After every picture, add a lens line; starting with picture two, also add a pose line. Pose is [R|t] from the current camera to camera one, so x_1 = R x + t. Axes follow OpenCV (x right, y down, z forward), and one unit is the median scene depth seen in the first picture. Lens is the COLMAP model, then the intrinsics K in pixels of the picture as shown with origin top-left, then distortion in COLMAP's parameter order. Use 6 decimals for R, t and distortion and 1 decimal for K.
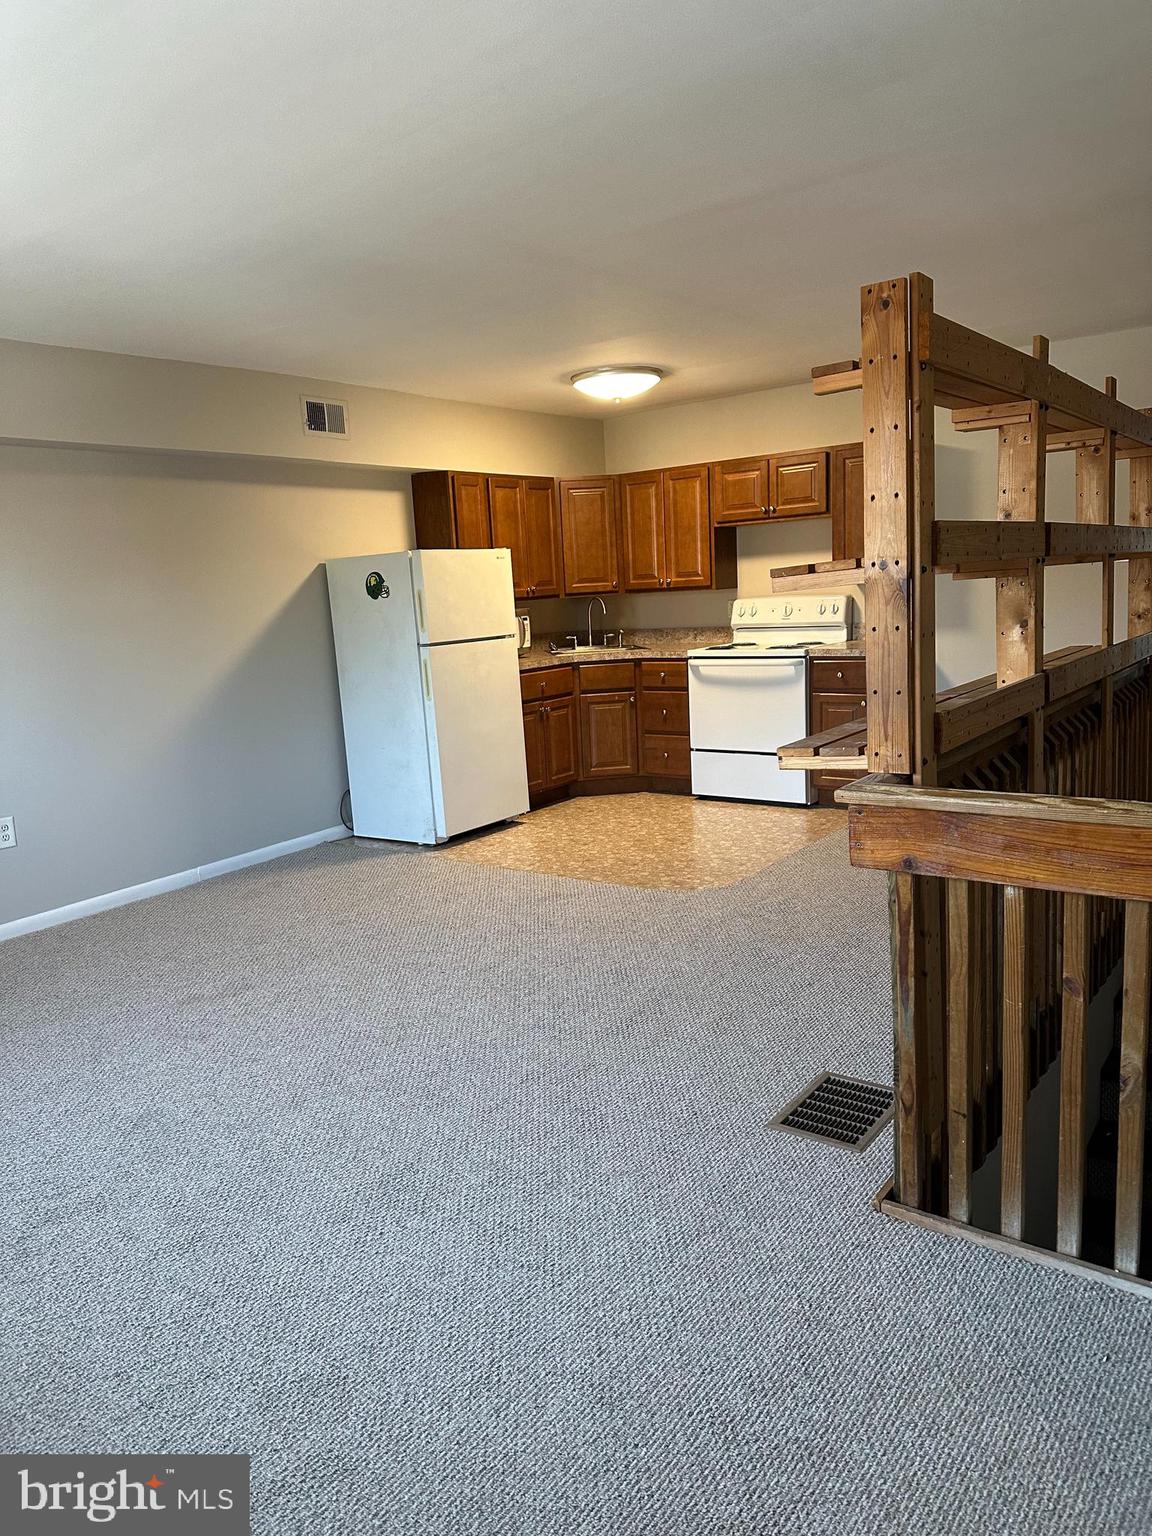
lens RADIAL K [[1053.3, 0, 576.0], [0, 1053.3, 768.0], [0, 0, 1]] dist [0.098123, -0.080007]
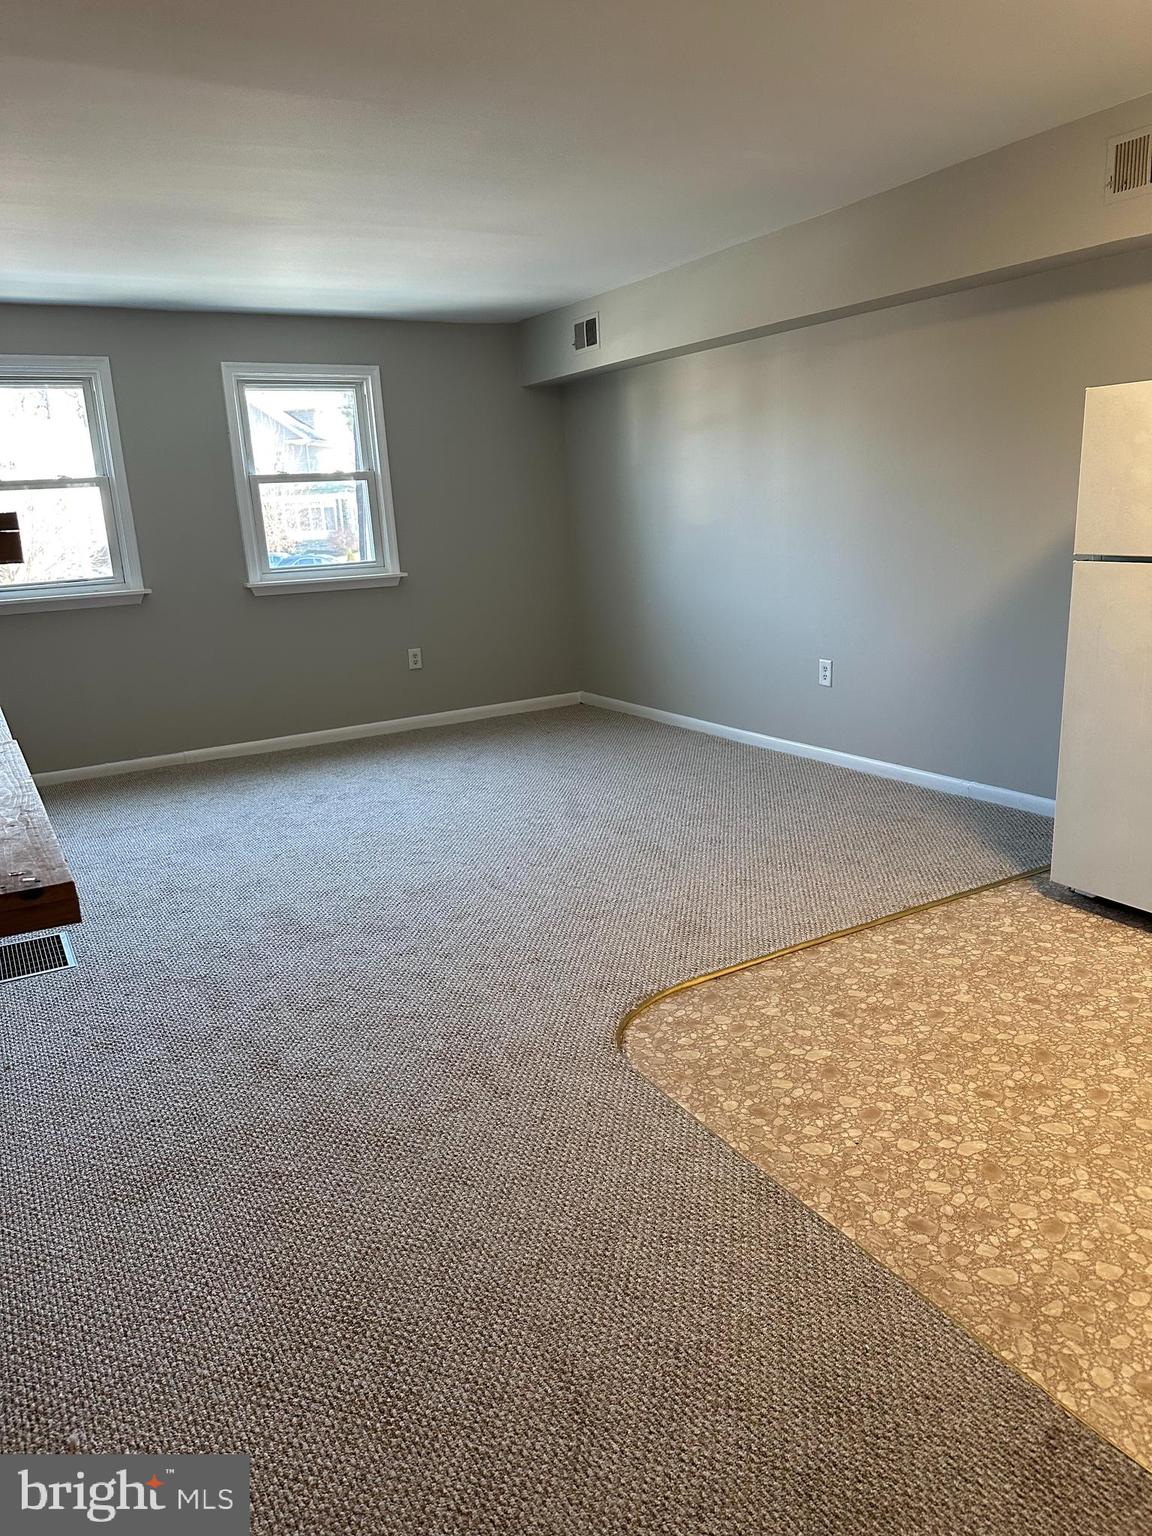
lens RADIAL K [[1084.3, 0, 548.7], [0, 1084.3, 752.1], [0, 0, 1]] dist [0.034786, -0.007605]
pose [[-0.398263, 0.290252, -0.870138, 0.500786], [-0.084288, 0.933022, 0.349807, -0.193572], [0.913390, 0.212657, -0.347124, 0.920462]]
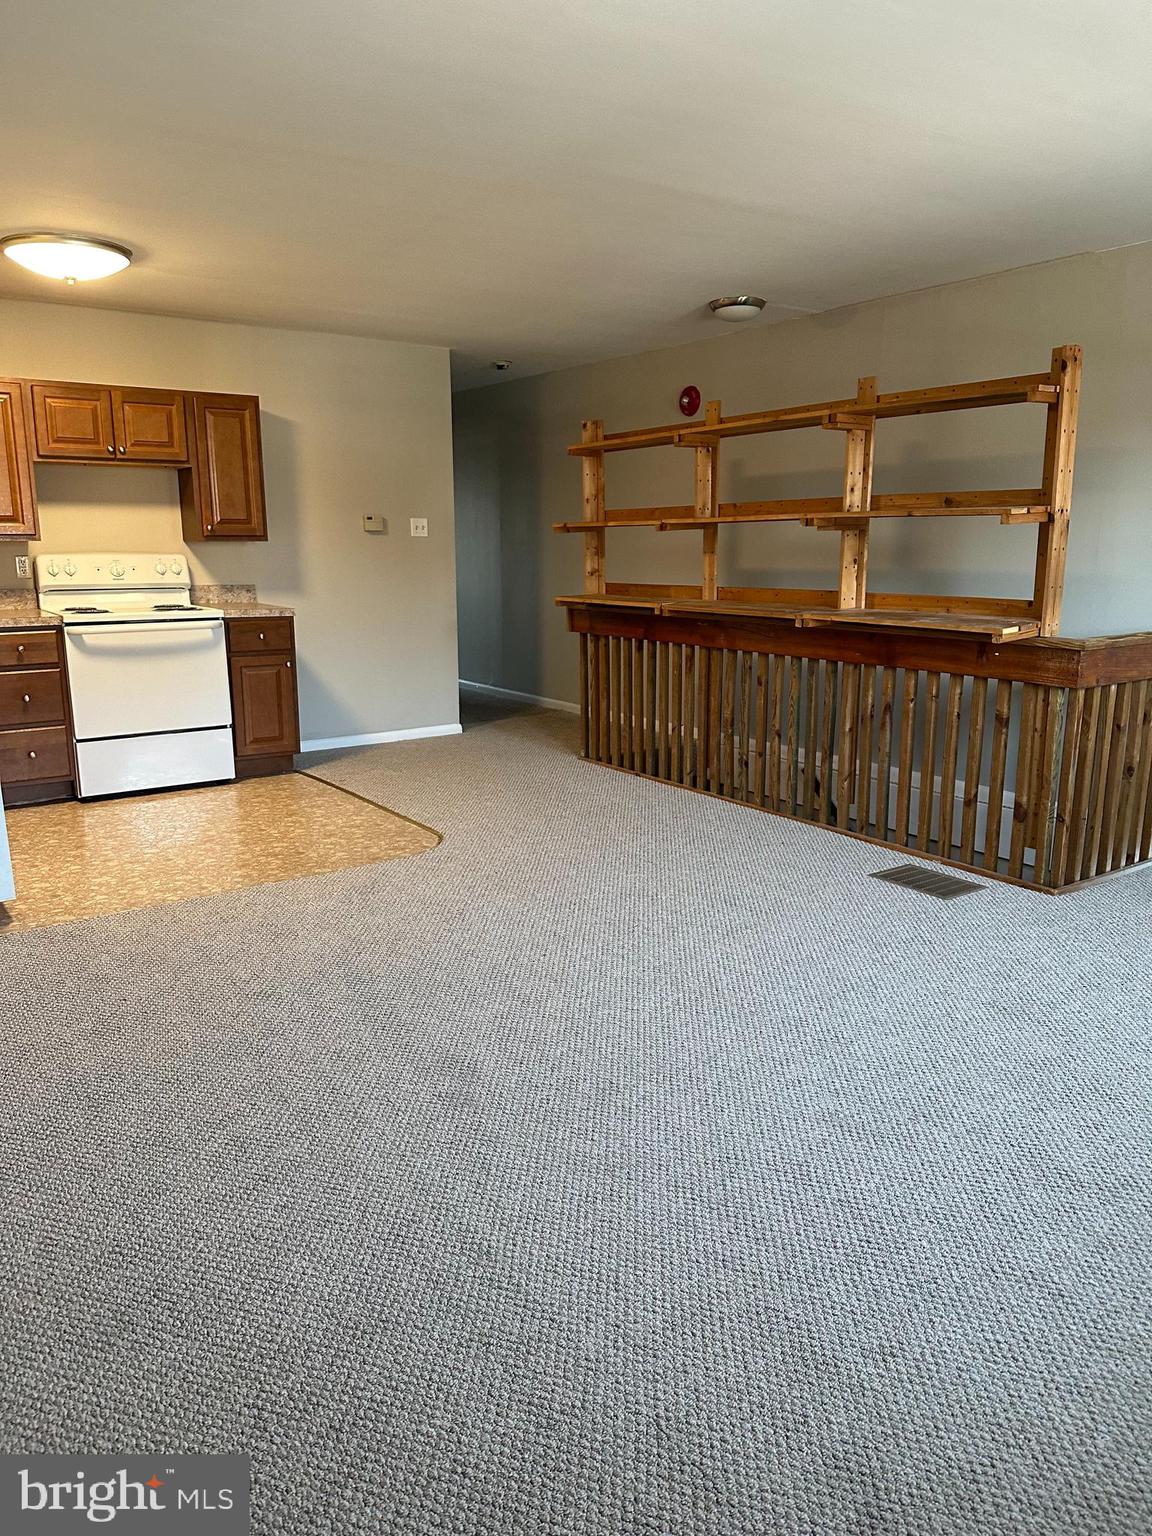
lens RADIAL K [[1084.3, 0, 548.7], [0, 1084.3, 752.1], [0, 0, 1]] dist [0.034786, -0.007605]
pose [[0.326206, -0.129201, 0.936428, -0.620990], [0.147541, 0.985434, 0.084566, -0.030205], [-0.933714, 0.110576, 0.340517, 0.449605]]
